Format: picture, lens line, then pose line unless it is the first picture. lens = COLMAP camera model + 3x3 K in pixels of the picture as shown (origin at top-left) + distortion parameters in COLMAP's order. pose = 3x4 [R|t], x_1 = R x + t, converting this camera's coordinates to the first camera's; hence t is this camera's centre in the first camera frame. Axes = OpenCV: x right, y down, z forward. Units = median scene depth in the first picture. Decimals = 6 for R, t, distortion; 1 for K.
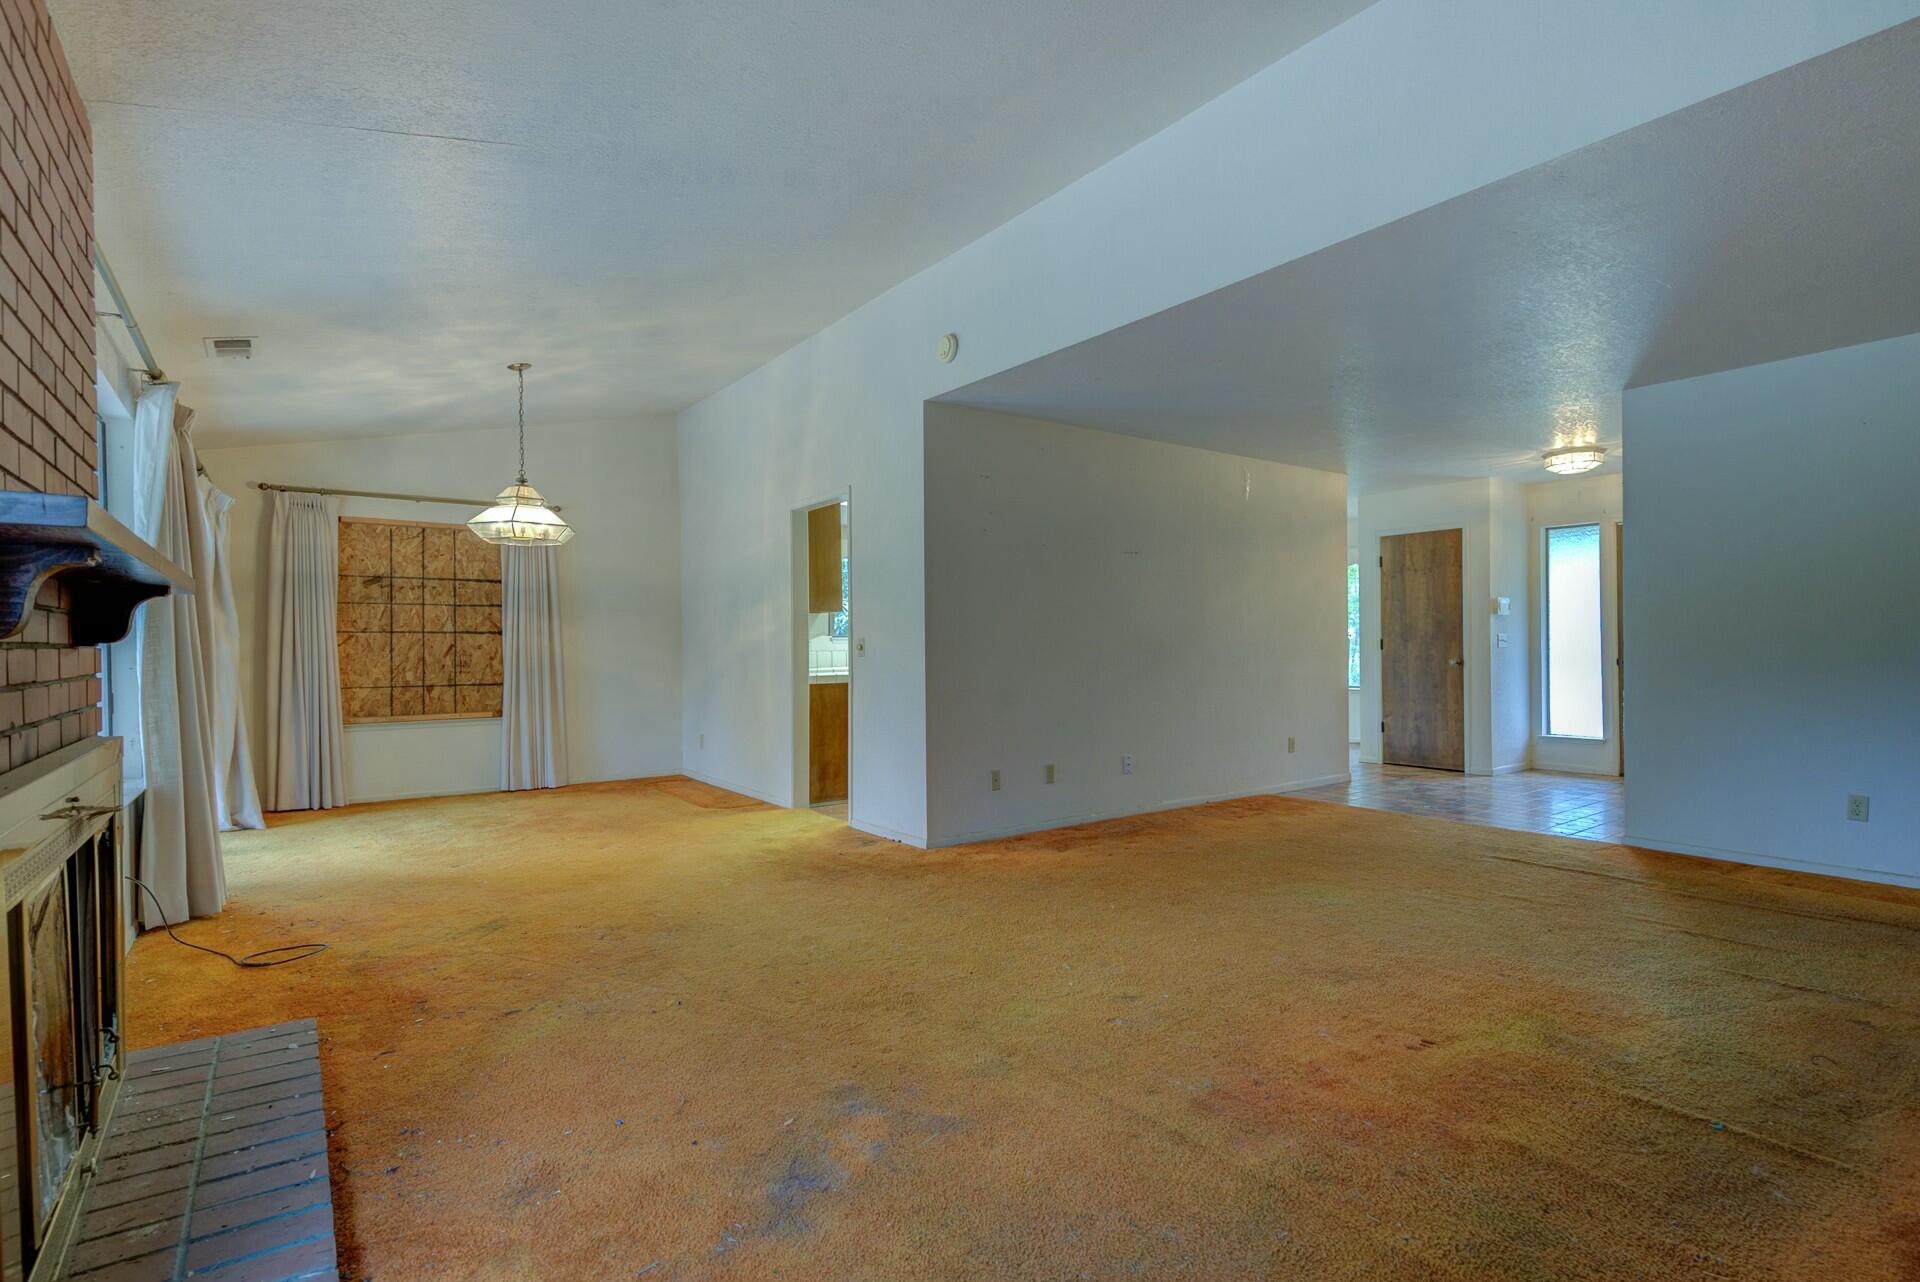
lens RADIAL K [[962.7, 0, 990.9], [0, 962.7, 642.4], [0, 0, 1]] dist [-0.000140, -0.000297]
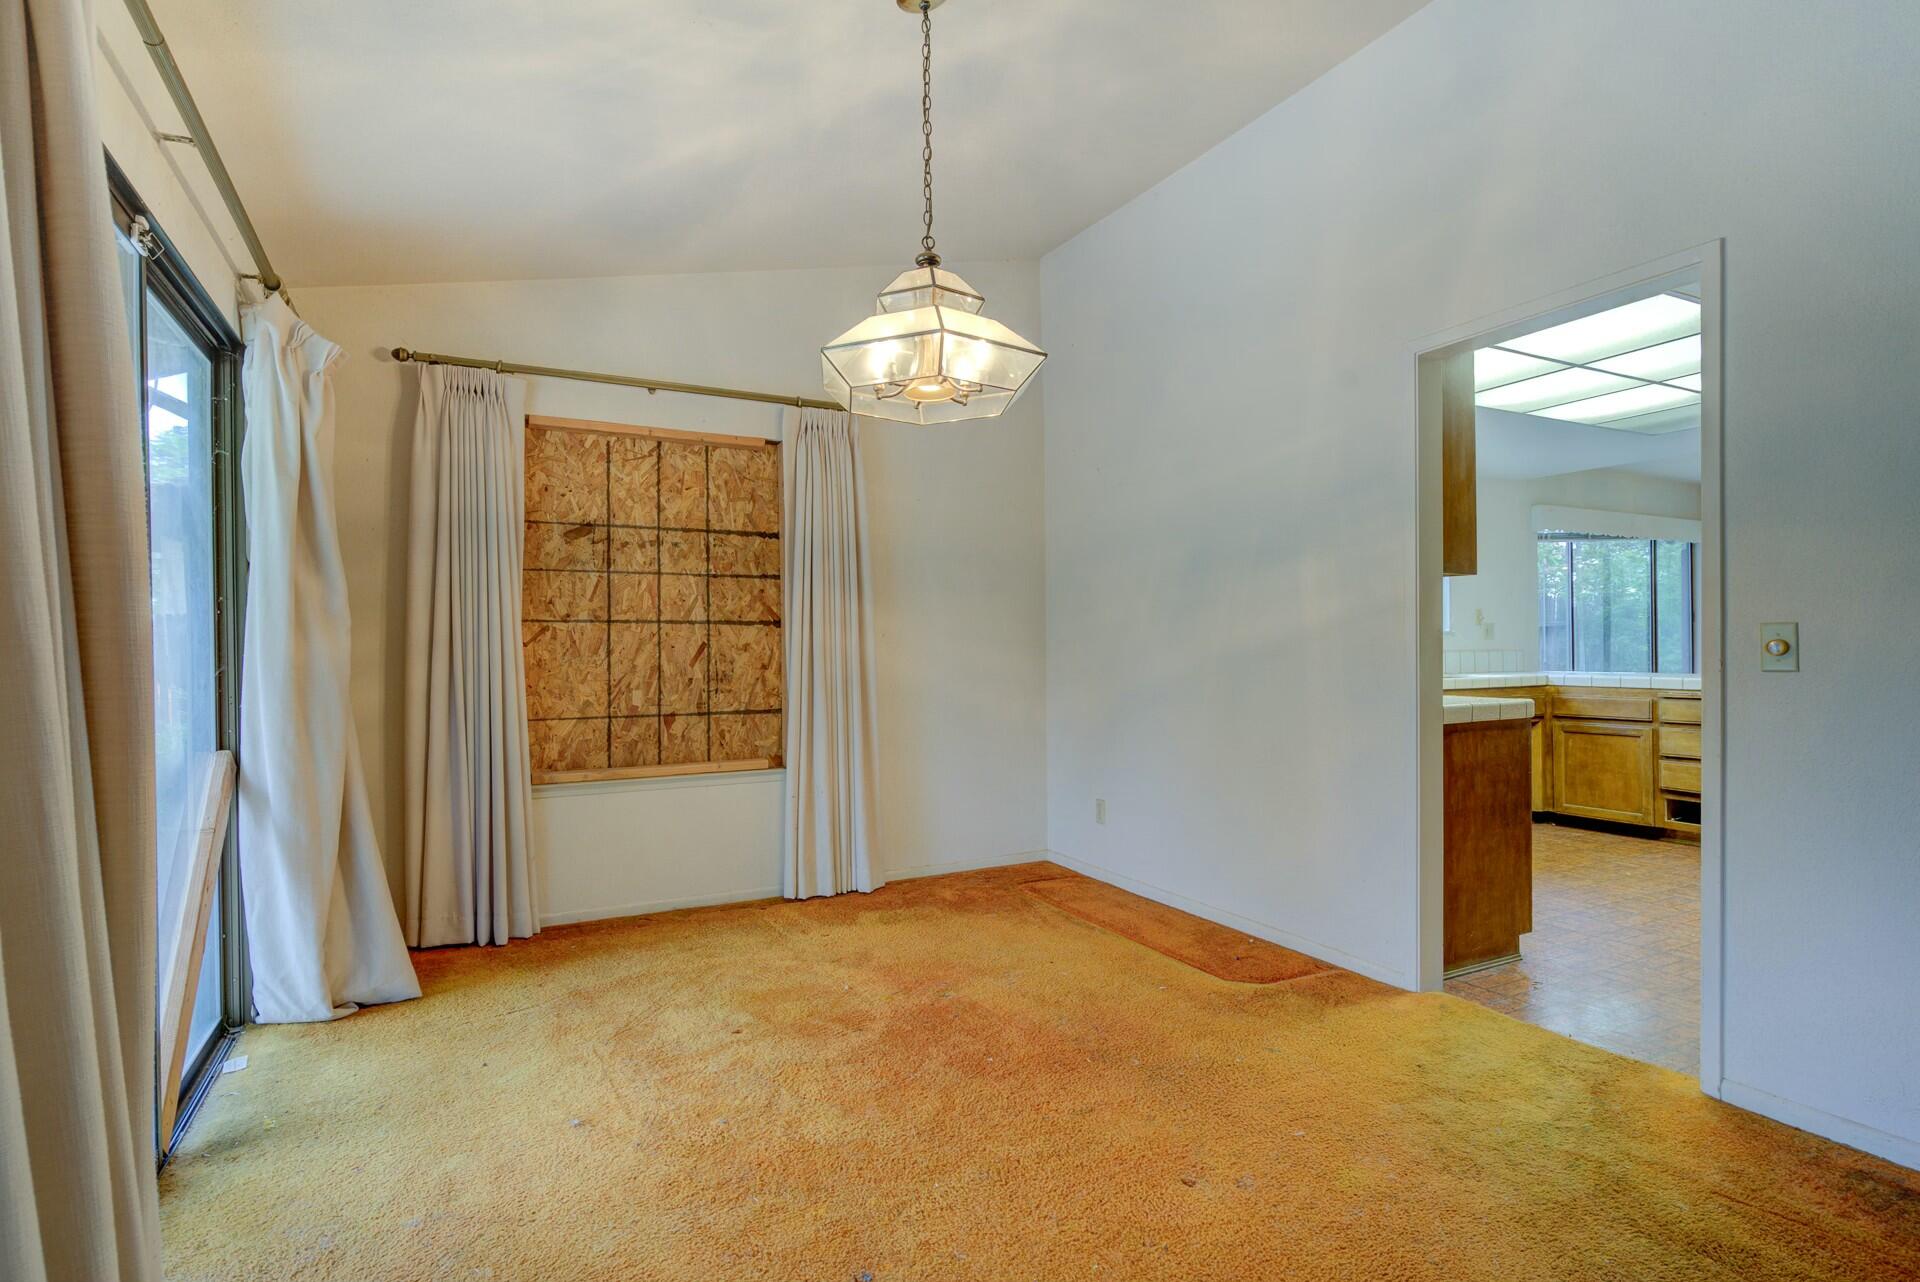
lens RADIAL K [[940.2, 0, 960.0], [0, 940.2, 641.0], [0, 0, 1]] dist [0.000151, -0.001569]
pose [[0.989629, -0.001344, -0.143641, -0.334657], [0.000882, 0.999994, -0.003284, 0.002948], [0.143645, 0.003123, 0.989624, 0.475041]]
